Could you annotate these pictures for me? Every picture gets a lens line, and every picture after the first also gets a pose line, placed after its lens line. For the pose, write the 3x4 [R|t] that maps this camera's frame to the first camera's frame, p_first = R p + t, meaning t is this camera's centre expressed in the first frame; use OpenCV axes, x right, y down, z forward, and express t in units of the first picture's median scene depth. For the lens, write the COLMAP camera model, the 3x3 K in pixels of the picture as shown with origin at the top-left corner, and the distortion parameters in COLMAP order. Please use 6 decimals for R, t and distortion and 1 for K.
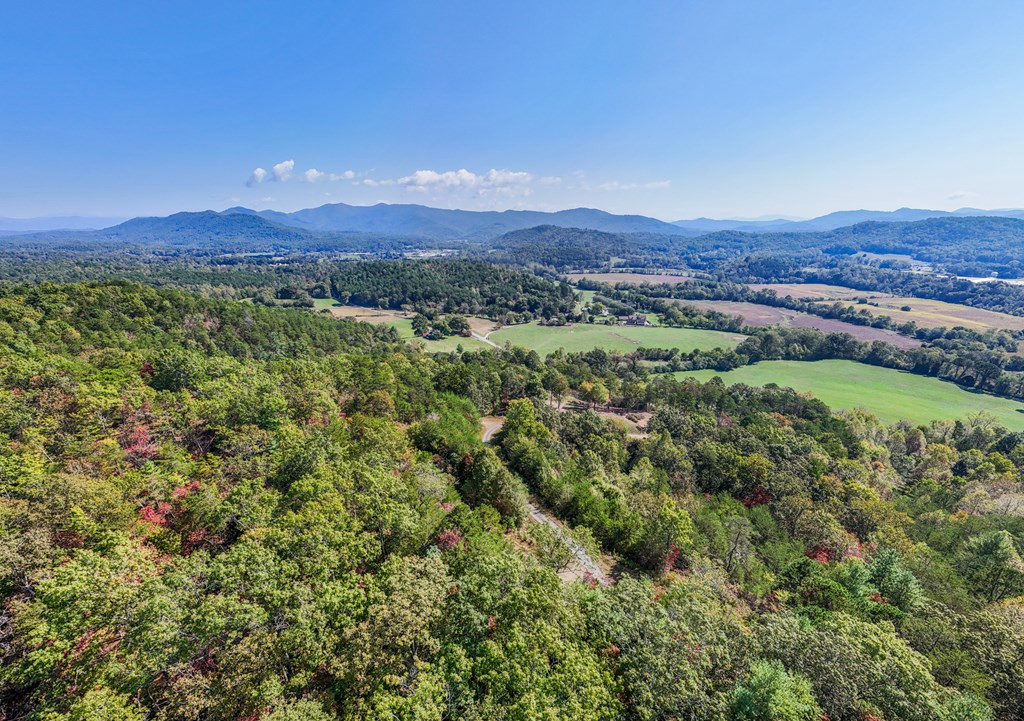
lens RADIAL K [[406.4, 0, 510.4], [0, 406.4, 366.5], [0, 0, 1]] dist [0.002220, 0.003132]
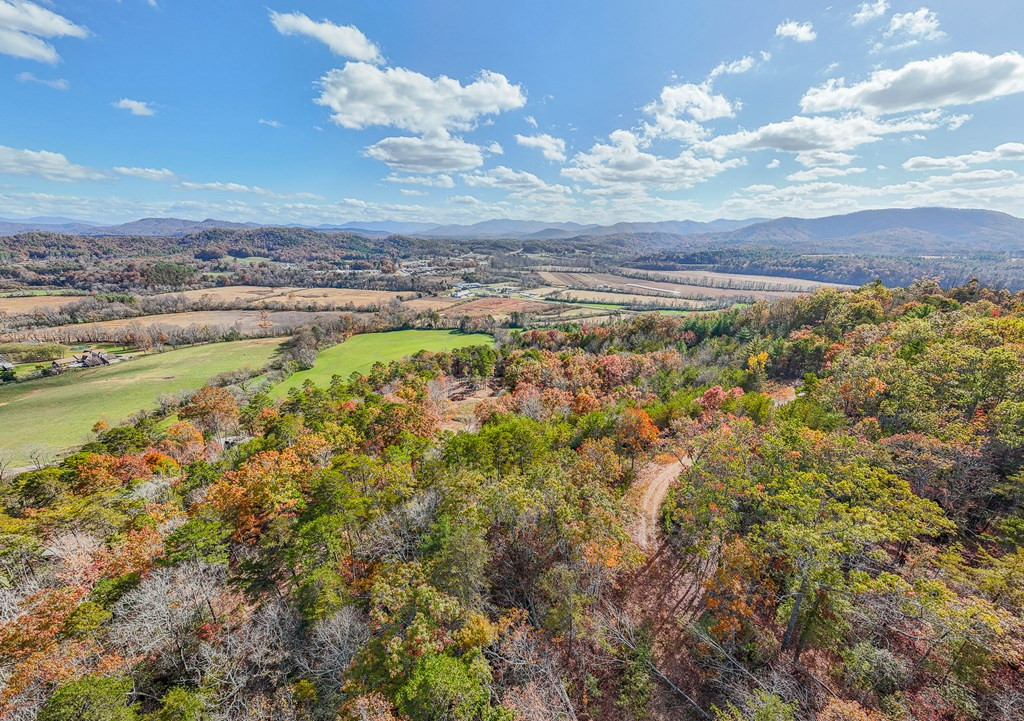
lens RADIAL K [[406.4, 0, 514.7], [0, 406.4, 354.5], [0, 0, 1]] dist [0.002220, 0.003132]
pose [[0.197883, -0.262052, 0.944548, -0.145614], [0.306226, 0.931901, 0.194388, -0.031100], [-0.931165, 0.250779, 0.264655, 0.140386]]
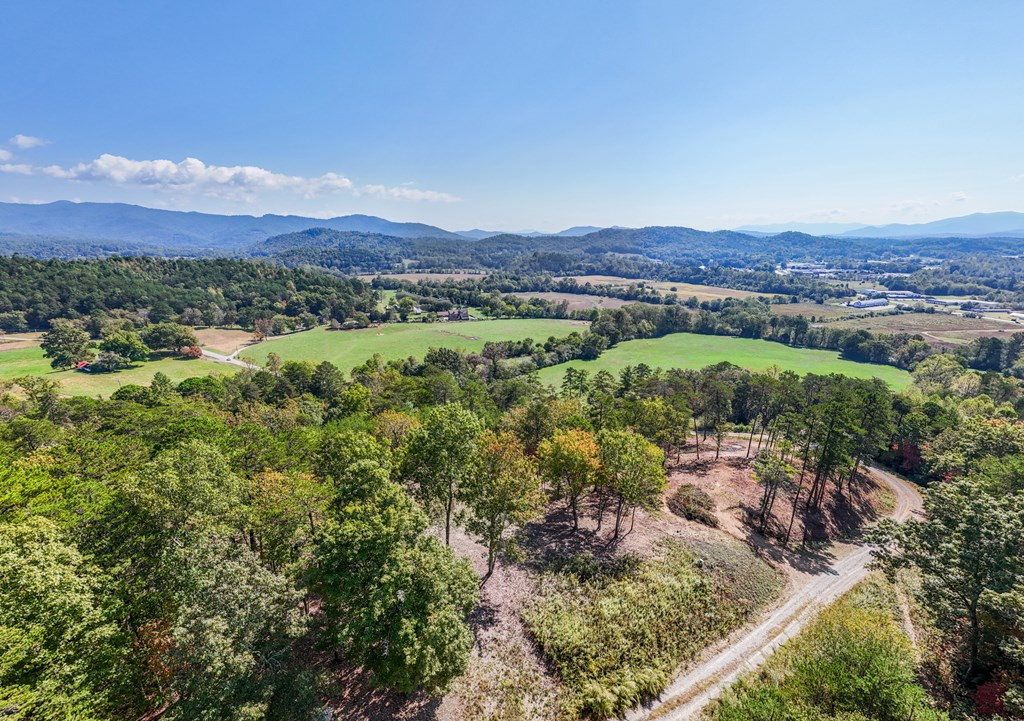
lens RADIAL K [[406.4, 0, 510.9], [0, 406.4, 363.2], [0, 0, 1]] dist [0.002220, 0.003132]
pose [[0.875184, -0.129122, 0.466241, 0.009069], [0.145734, 0.989324, 0.000428, -0.002279], [-0.461318, 0.067572, 0.884658, 0.190138]]
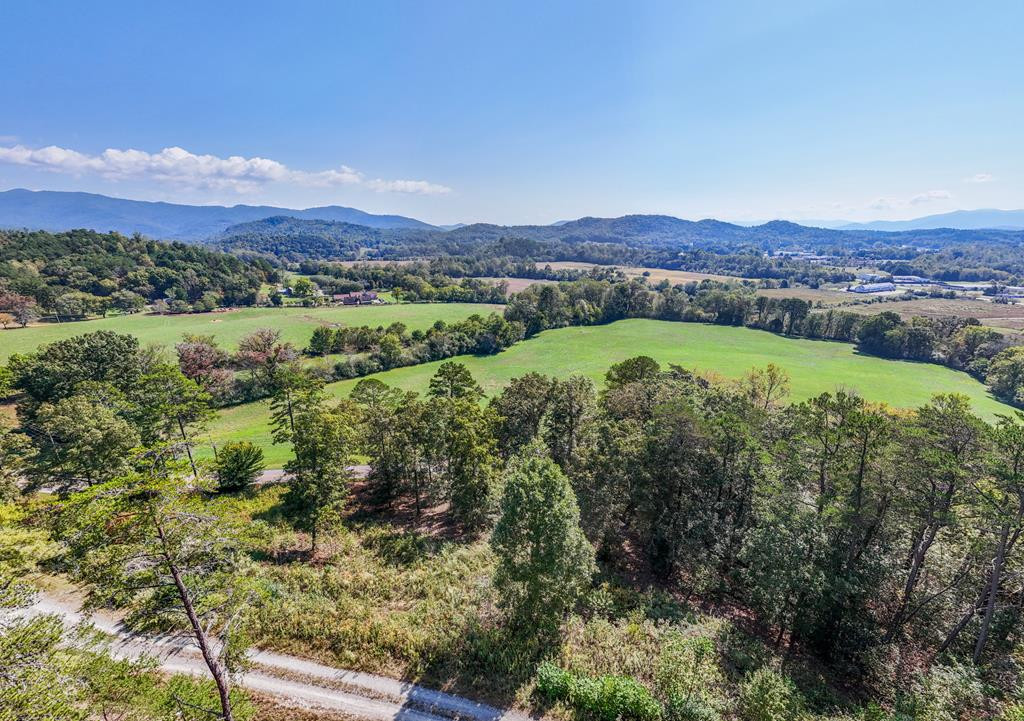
lens RADIAL K [[406.4, 0, 507.3], [0, 406.4, 368.6], [0, 0, 1]] dist [0.002220, 0.003132]
pose [[0.865281, -0.140718, 0.481132, 0.148115], [0.147252, 0.988799, 0.024376, 0.010023], [-0.479173, 0.049756, 0.876309, 0.270848]]
